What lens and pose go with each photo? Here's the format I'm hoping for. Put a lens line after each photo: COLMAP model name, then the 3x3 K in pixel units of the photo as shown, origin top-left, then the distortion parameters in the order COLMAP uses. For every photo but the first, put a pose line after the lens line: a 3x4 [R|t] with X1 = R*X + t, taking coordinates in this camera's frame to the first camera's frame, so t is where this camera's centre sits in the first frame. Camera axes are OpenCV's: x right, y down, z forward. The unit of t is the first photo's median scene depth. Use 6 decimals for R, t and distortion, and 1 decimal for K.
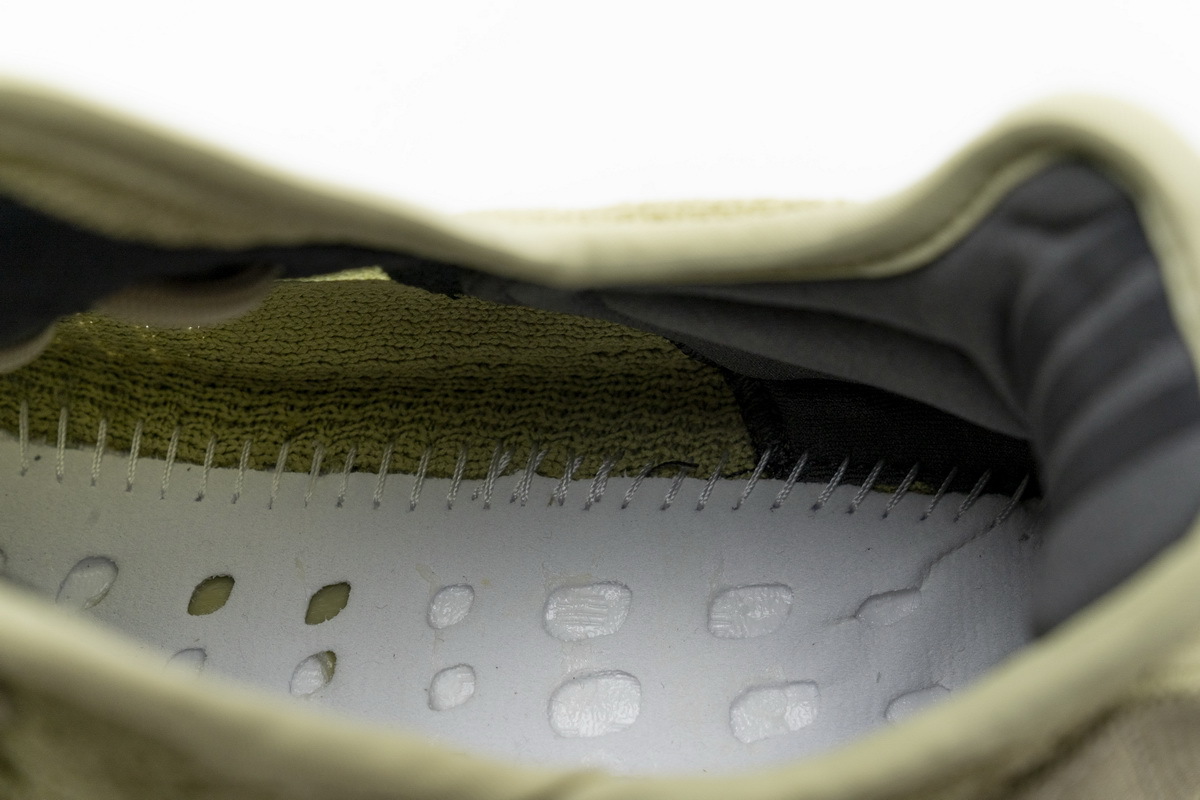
lens RADIAL K [[2389.6, 0, 598.0], [0, 2389.6, 399.6], [0, 0, 1]] dist [0.051545, 0.000000]
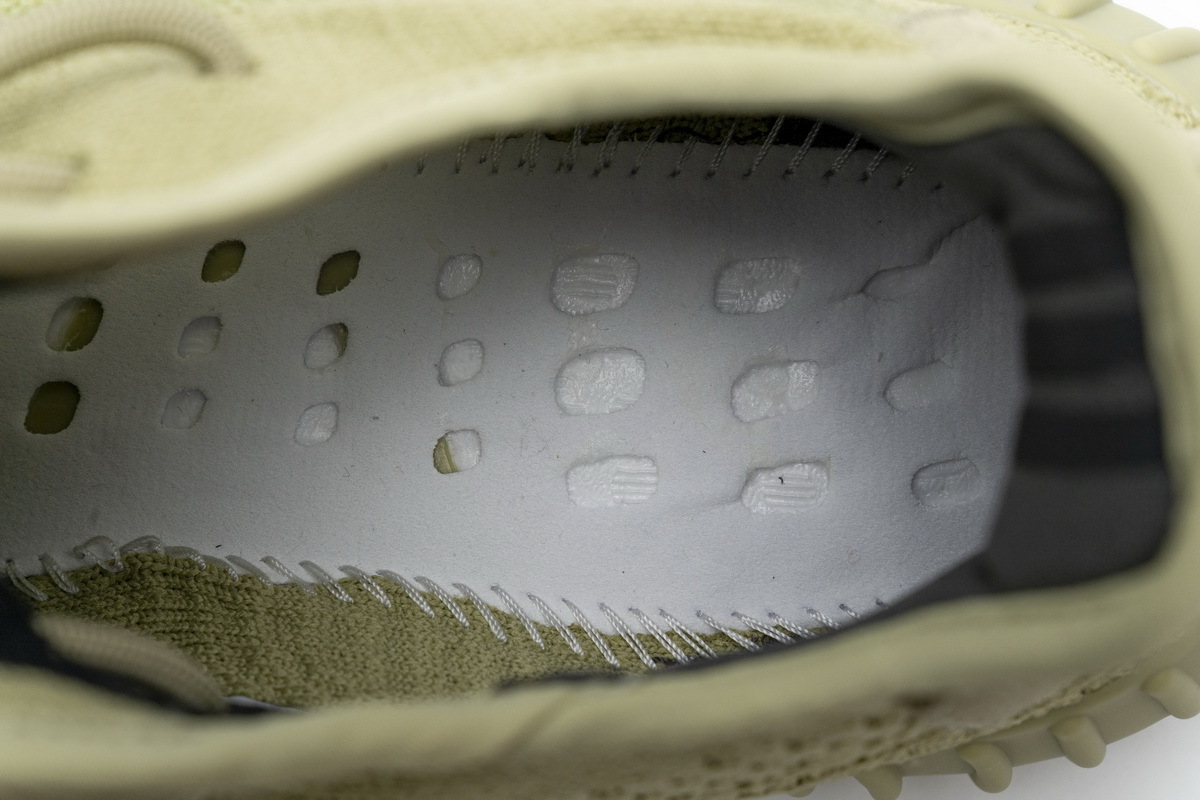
lens RADIAL K [[2389.6, 0, 603.1], [0, 2389.6, 401.9], [0, 0, 1]] dist [0.051545, 0.000000]
pose [[0.998566, 0.019334, -0.049930, 0.050271], [0.004583, 0.898246, 0.439469, -0.309085], [0.053346, -0.439067, 0.896869, 0.075498]]
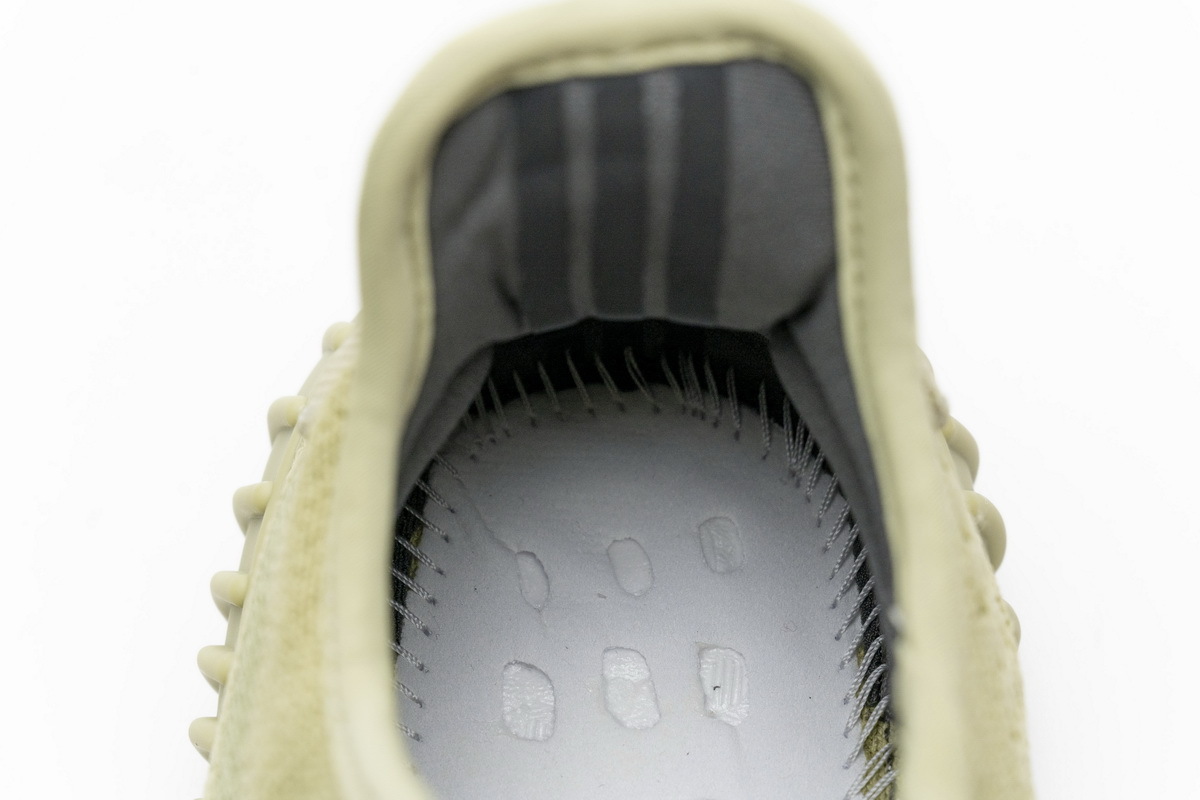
lens RADIAL K [[2389.6, 0, 599.6], [0, 2389.6, 400.3], [0, 0, 1]] dist [0.051545, 0.000000]
pose [[0.060911, -0.878081, 0.474620, -0.313205], [0.886769, 0.265878, 0.378088, -0.312287], [-0.458182, 0.397848, 0.794849, 0.107062]]
